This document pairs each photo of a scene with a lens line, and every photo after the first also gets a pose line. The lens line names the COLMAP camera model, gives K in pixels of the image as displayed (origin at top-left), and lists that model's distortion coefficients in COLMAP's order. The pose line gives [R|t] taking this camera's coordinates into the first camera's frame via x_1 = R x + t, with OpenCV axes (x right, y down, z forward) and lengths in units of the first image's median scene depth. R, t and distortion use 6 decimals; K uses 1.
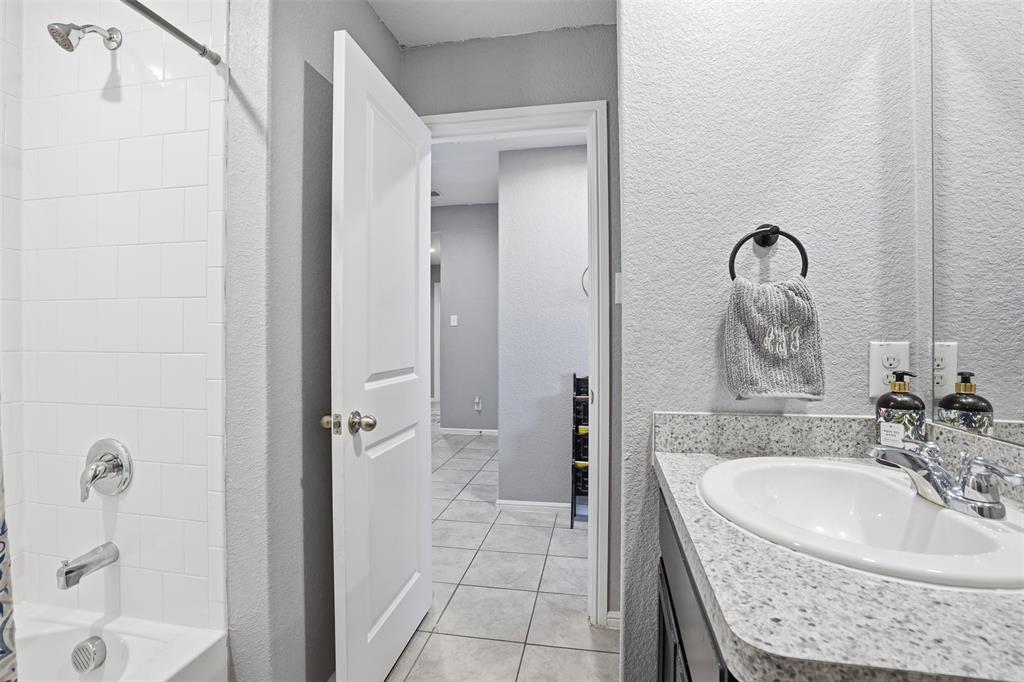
lens RADIAL K [[478.7, 0, 514.9], [0, 478.7, 343.1], [0, 0, 1]] dist [-0.029243, 0.006906]
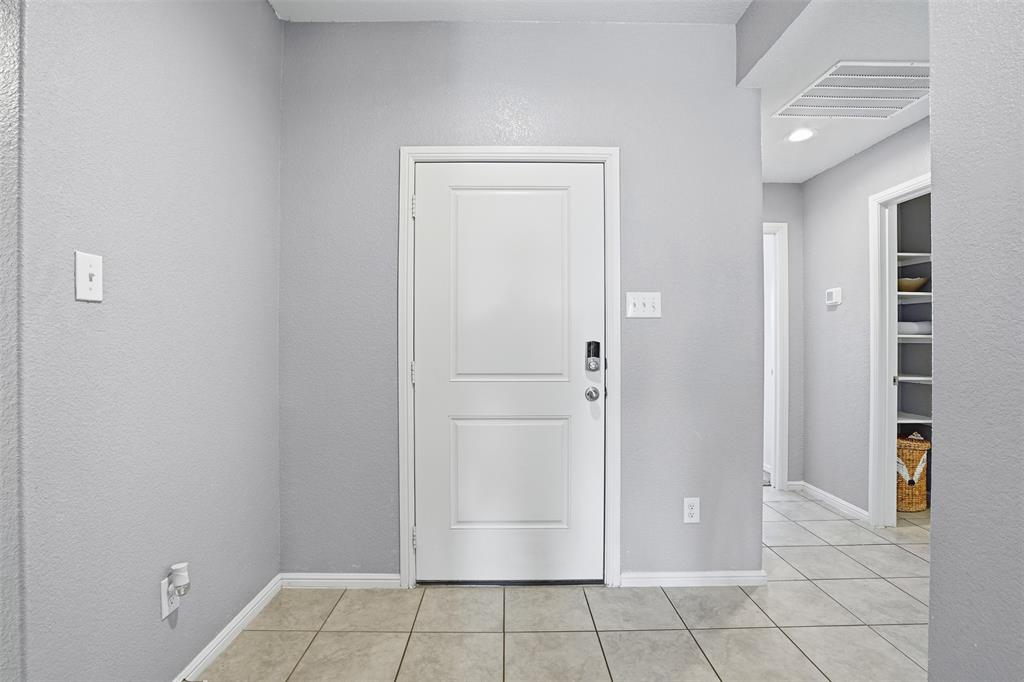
lens RADIAL K [[478.7, 0, 513.0], [0, 478.7, 338.5], [0, 0, 1]] dist [-0.029243, 0.006906]
pose [[-0.193608, -0.007310, 0.981052, -0.766283], [0.006433, 0.999941, 0.008720, -0.040413], [-0.981058, 0.007999, -0.193549, 1.737191]]
